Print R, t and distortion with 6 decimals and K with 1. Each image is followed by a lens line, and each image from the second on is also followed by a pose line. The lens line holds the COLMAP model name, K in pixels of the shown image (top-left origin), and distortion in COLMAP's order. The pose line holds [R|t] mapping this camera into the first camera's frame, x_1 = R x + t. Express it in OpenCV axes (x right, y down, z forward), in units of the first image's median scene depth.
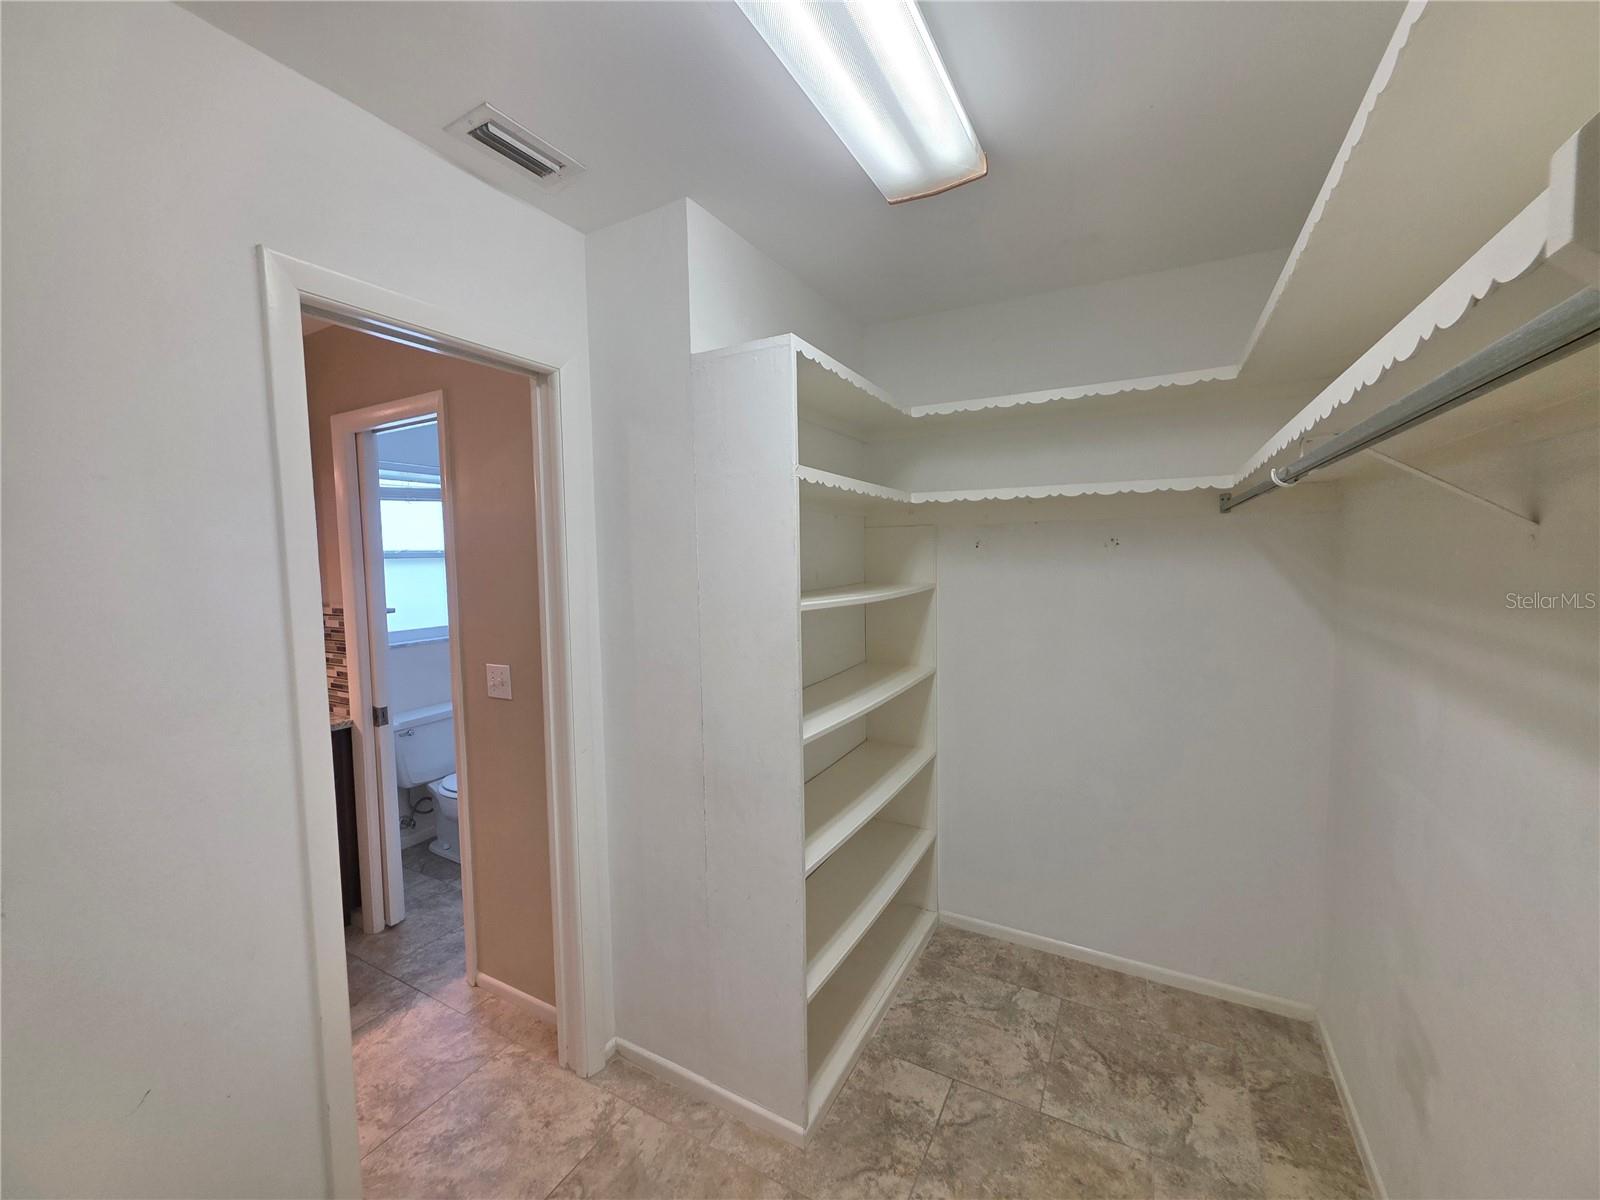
lens RADIAL K [[643.6, 0, 796.5], [0, 643.6, 604.2], [0, 0, 1]] dist [0.000474, 0.000017]
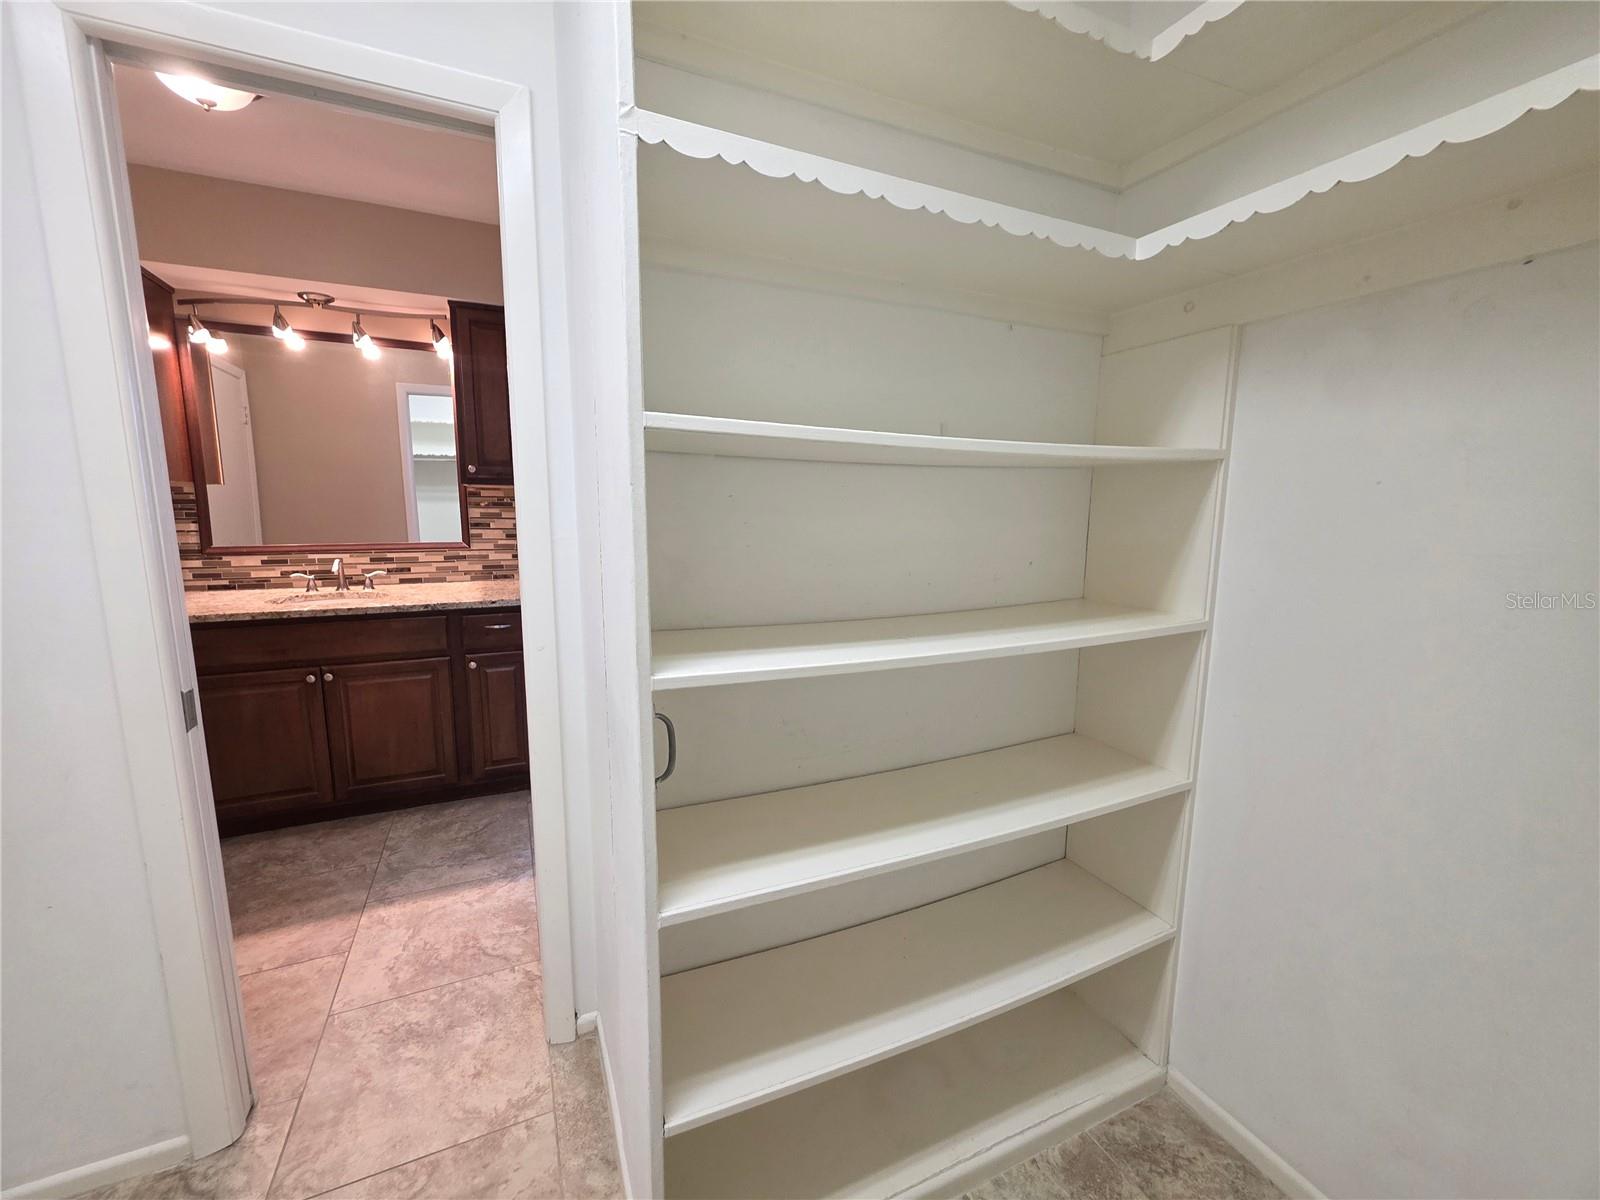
lens RADIAL K [[644.8, 0, 795.7], [0, 644.8, 595.0], [0, 0, 1]] dist [0.002145, -0.000405]
pose [[0.797490, 0.098859, -0.595178, 0.260294], [-0.059391, 0.994556, 0.085617, 0.061331], [0.600402, -0.032930, 0.799020, 0.407530]]
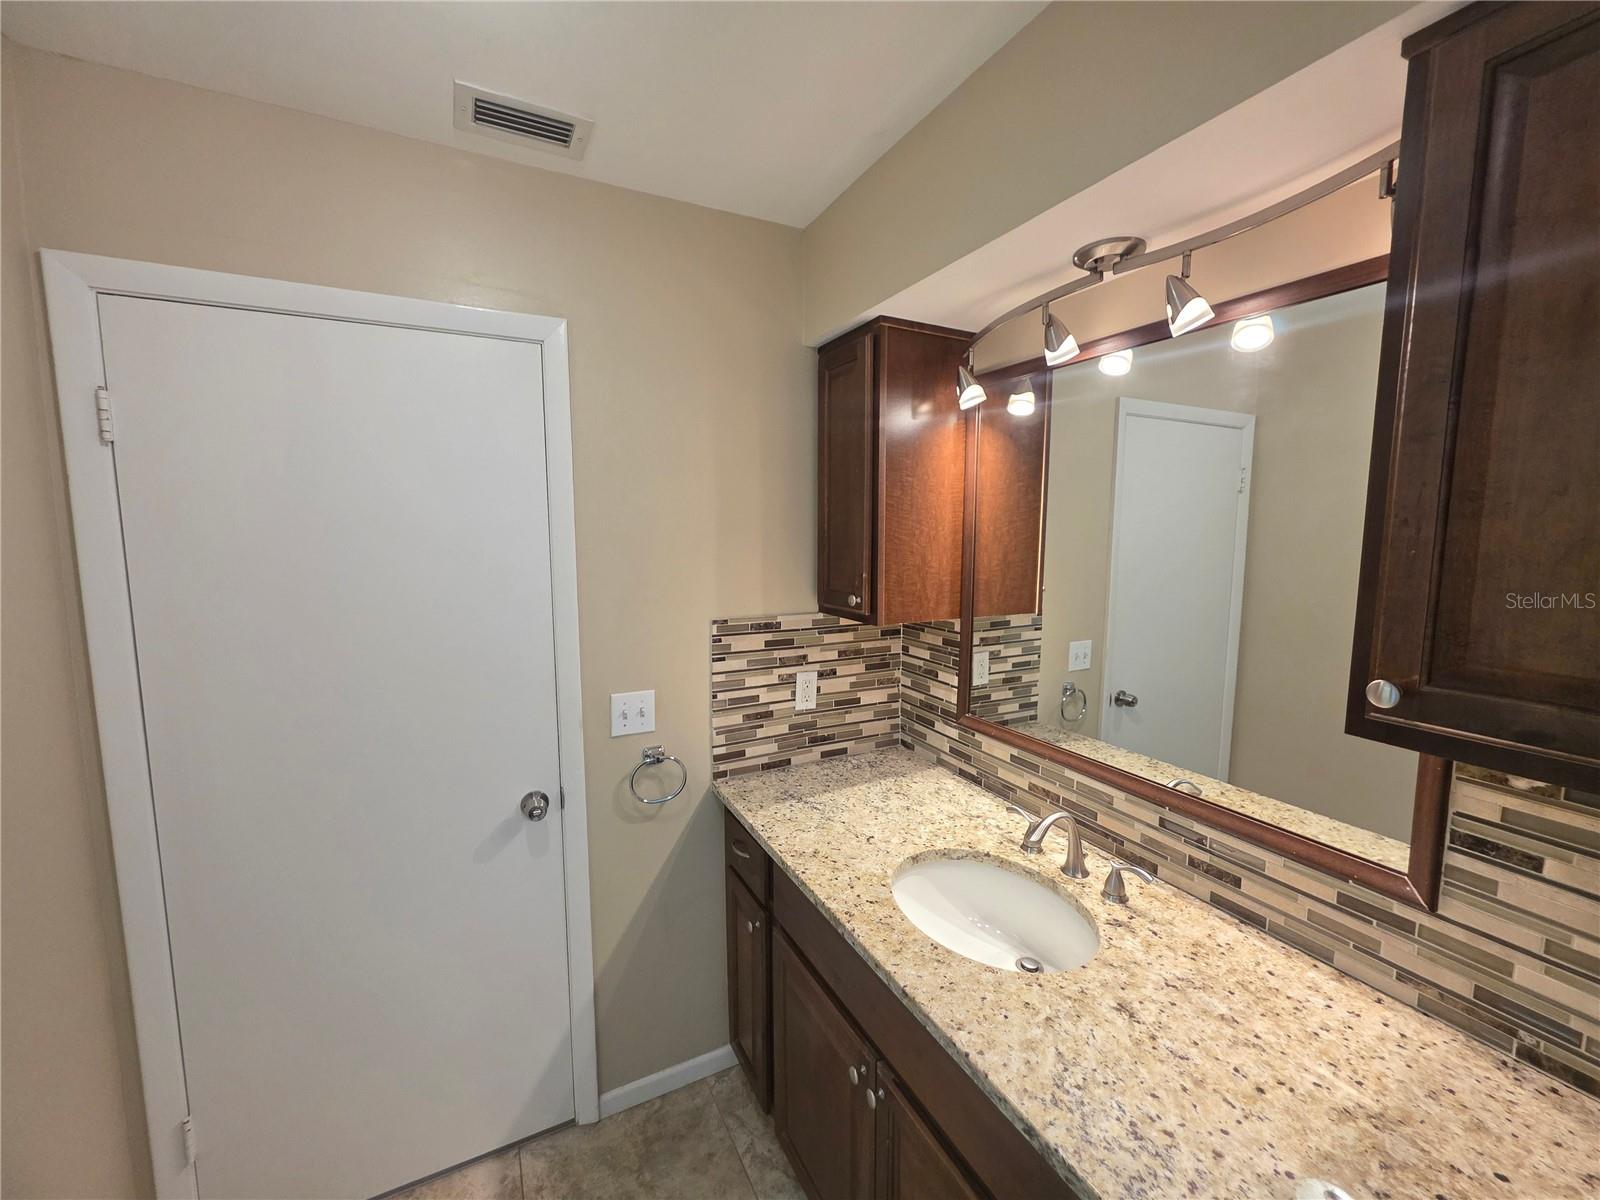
lens RADIAL K [[644.8, 0, 795.7], [0, 644.8, 595.0], [0, 0, 1]] dist [0.002145, -0.000405]
pose [[-0.571399, 0.093634, -0.815313, -0.478707], [-0.060763, 0.985916, 0.155811, -0.093035], [0.818420, 0.138571, -0.557662, 0.897146]]
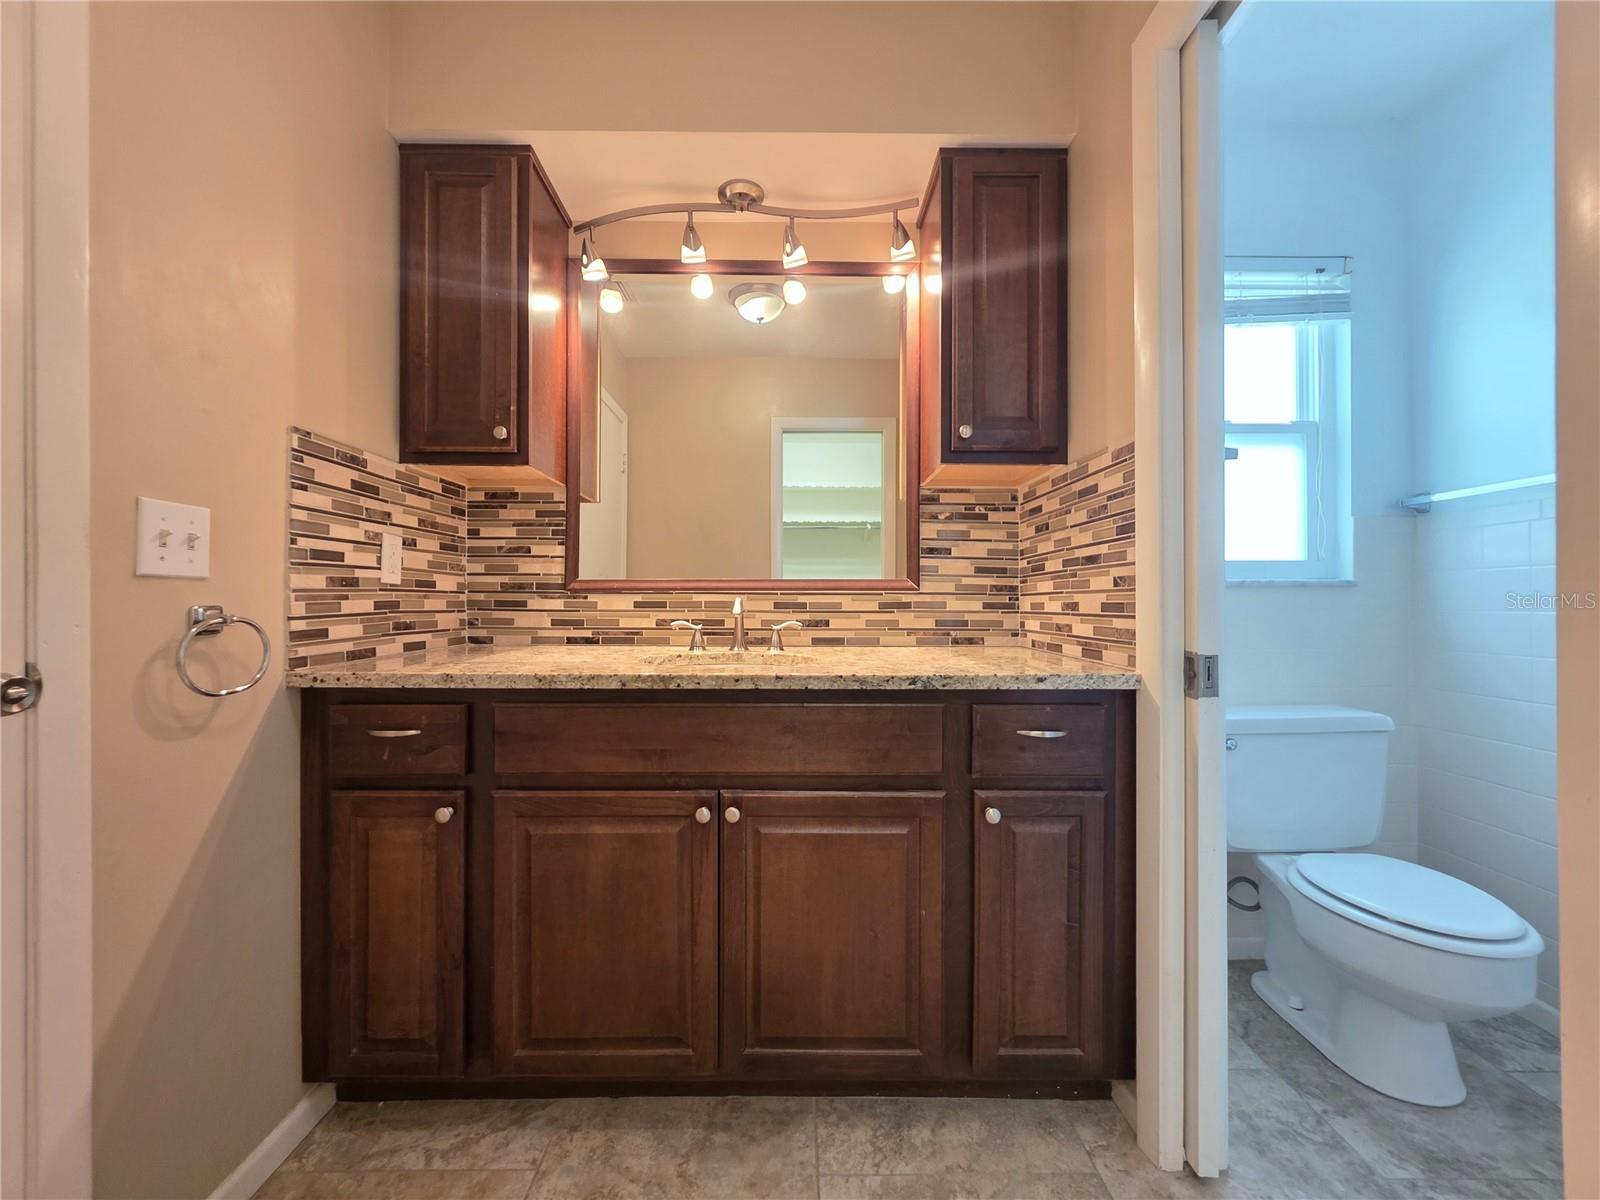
lens RADIAL K [[643.4, 0, 796.8], [0, 643.4, 598.9], [0, 0, 1]] dist [0.001499, -0.000141]
pose [[0.486585, 0.002883, -0.873628, -0.401035], [-0.072963, 0.996635, -0.037349, 0.160094], [0.870581, 0.081917, 0.485158, 0.548758]]
